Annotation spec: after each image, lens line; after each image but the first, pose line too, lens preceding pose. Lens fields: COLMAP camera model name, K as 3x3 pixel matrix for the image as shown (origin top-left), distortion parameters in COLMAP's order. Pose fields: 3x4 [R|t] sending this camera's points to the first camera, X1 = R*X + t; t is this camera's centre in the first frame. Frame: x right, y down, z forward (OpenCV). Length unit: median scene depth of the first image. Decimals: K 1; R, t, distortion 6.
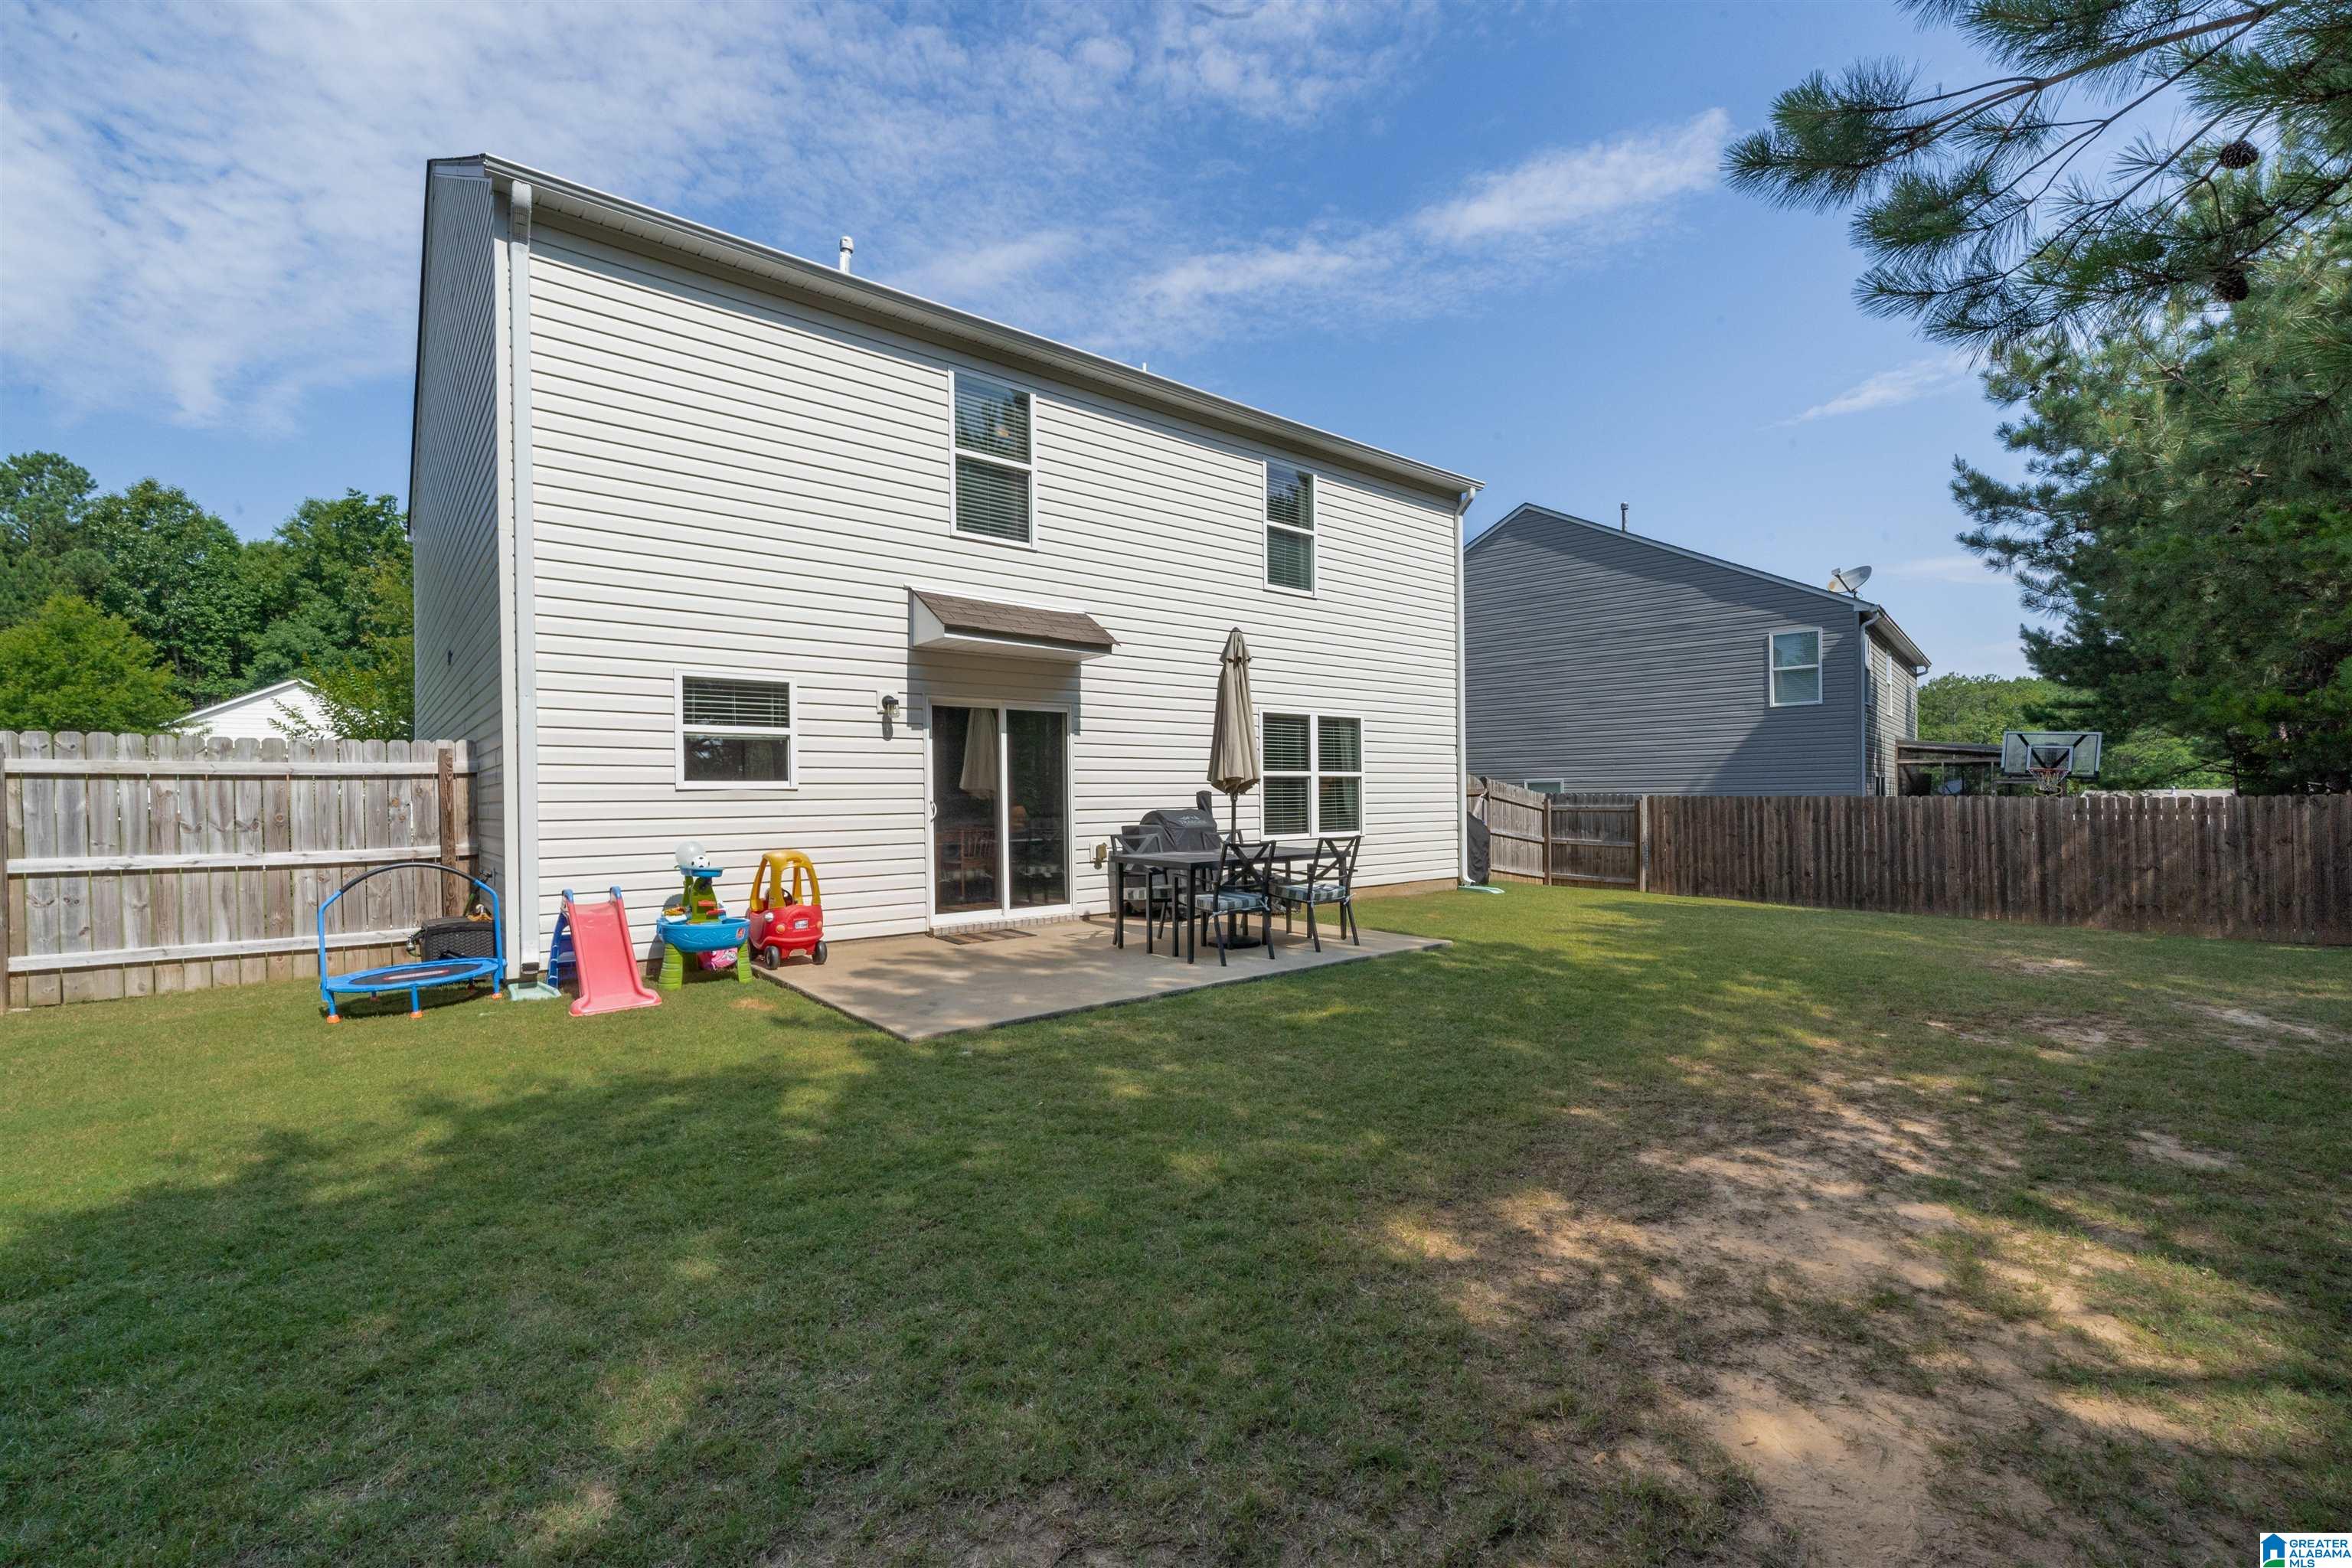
lens RADIAL K [[1035.9, 0, 1176.0], [0, 1035.9, 784.0], [0, 0, 1]] dist [0.001653, 0.000155]
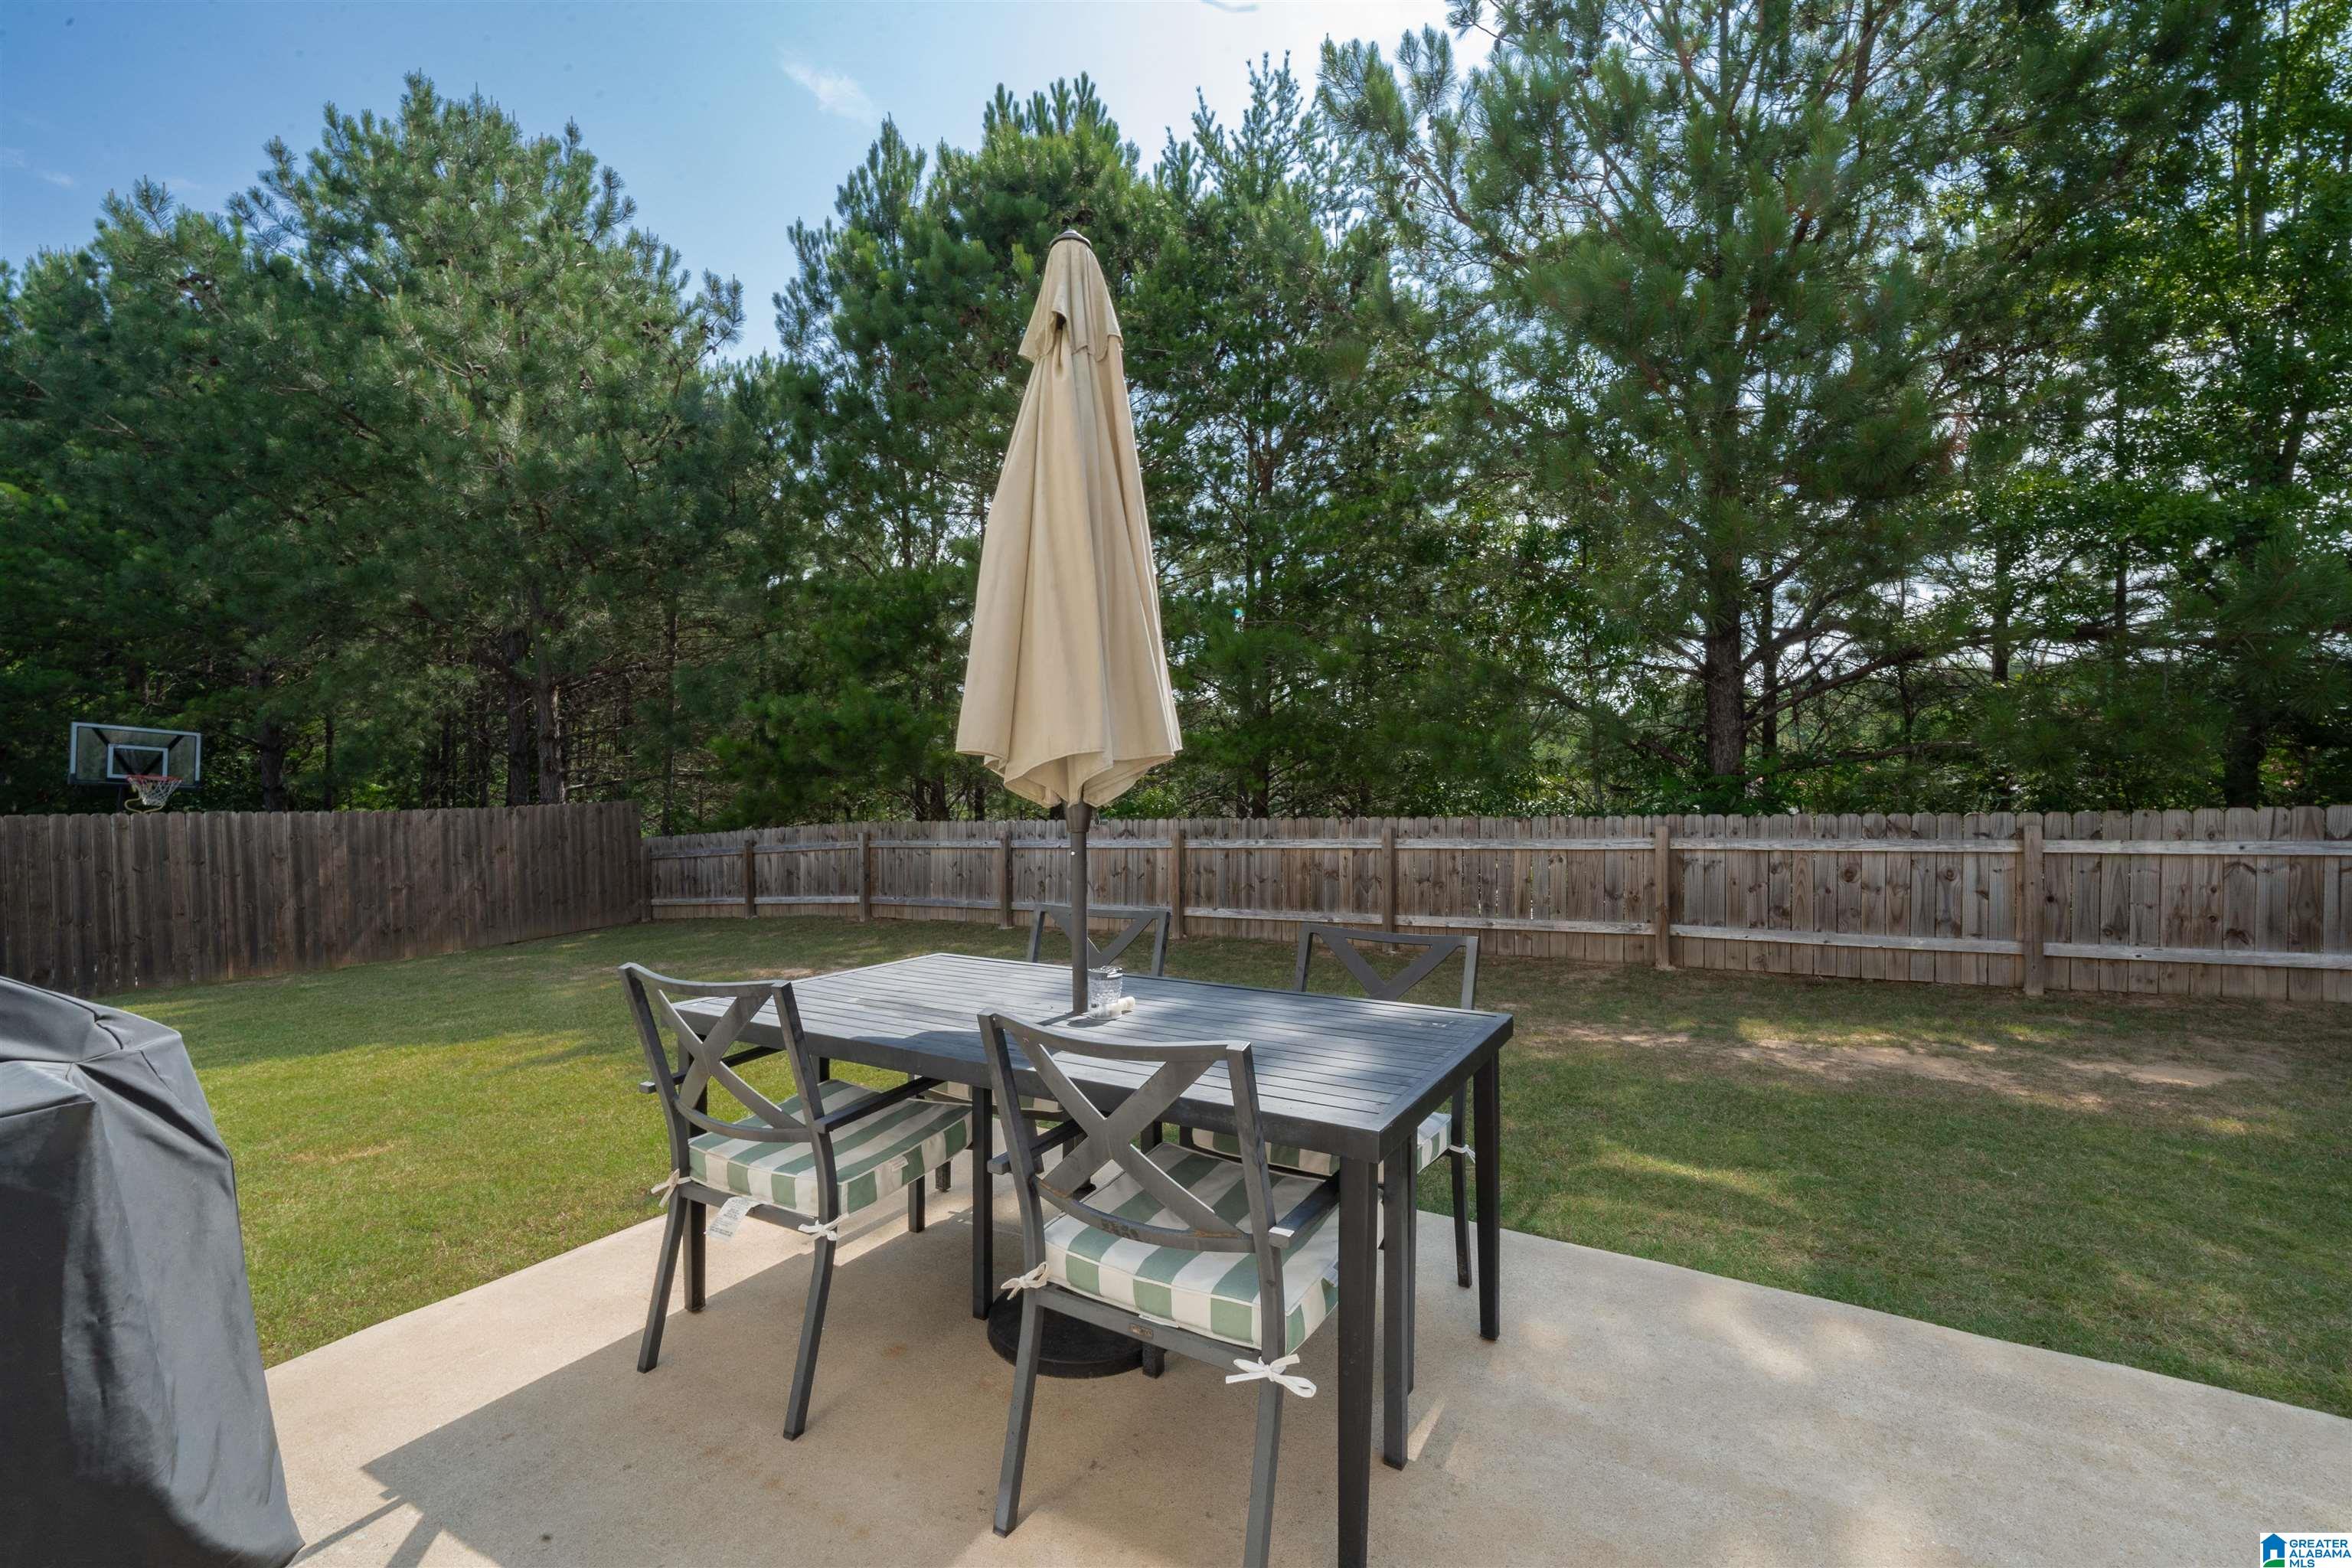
lens RADIAL K [[1004.7, 0, 1181.4], [0, 1004.7, 798.7], [0, 0, 1]] dist [0.007209, 0.000489]
pose [[-0.333839, 0.000775, 0.942630, -0.186408], [0.001651, 0.999999, -0.000237, 0.005334], [-0.942628, 0.001477, -0.333840, 0.914263]]
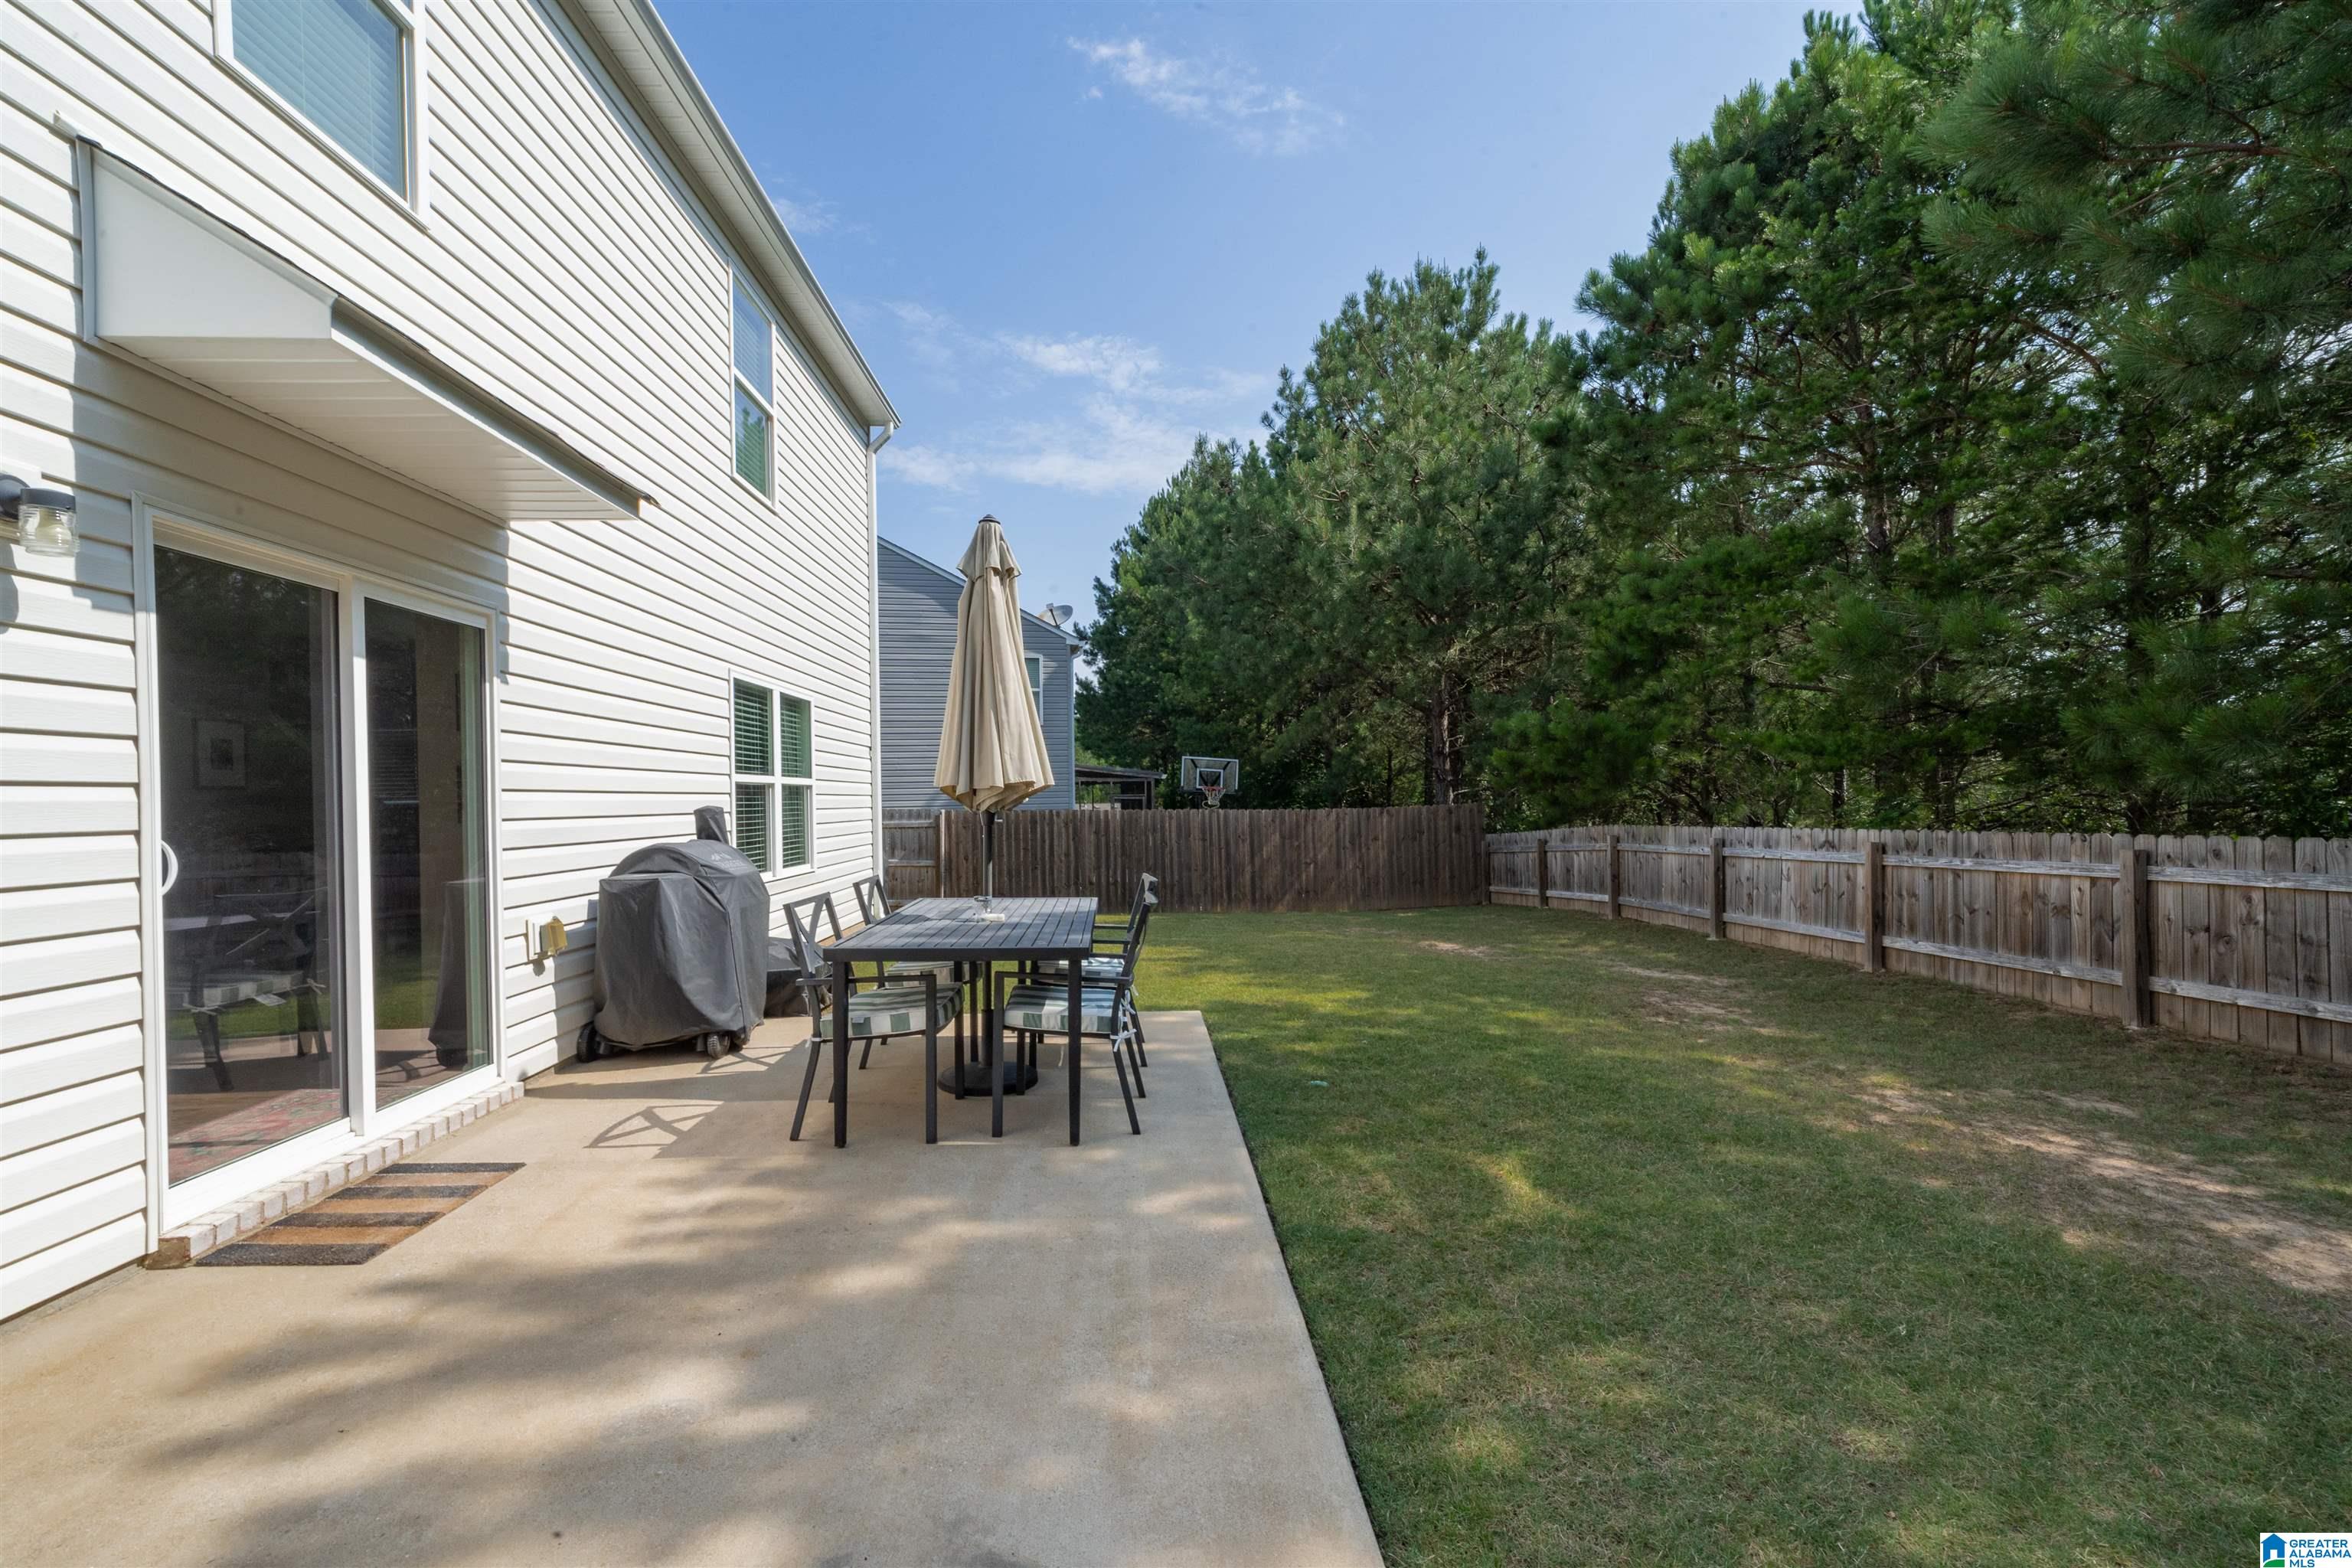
lens RADIAL K [[1004.7, 0, 1181.4], [0, 1004.7, 798.7], [0, 0, 1]] dist [0.007209, 0.000489]
pose [[0.601162, 0.003195, 0.799120, -0.269225], [-0.003117, 0.999994, -0.001654, 0.002431], [-0.799121, -0.001497, 0.601169, 0.505458]]
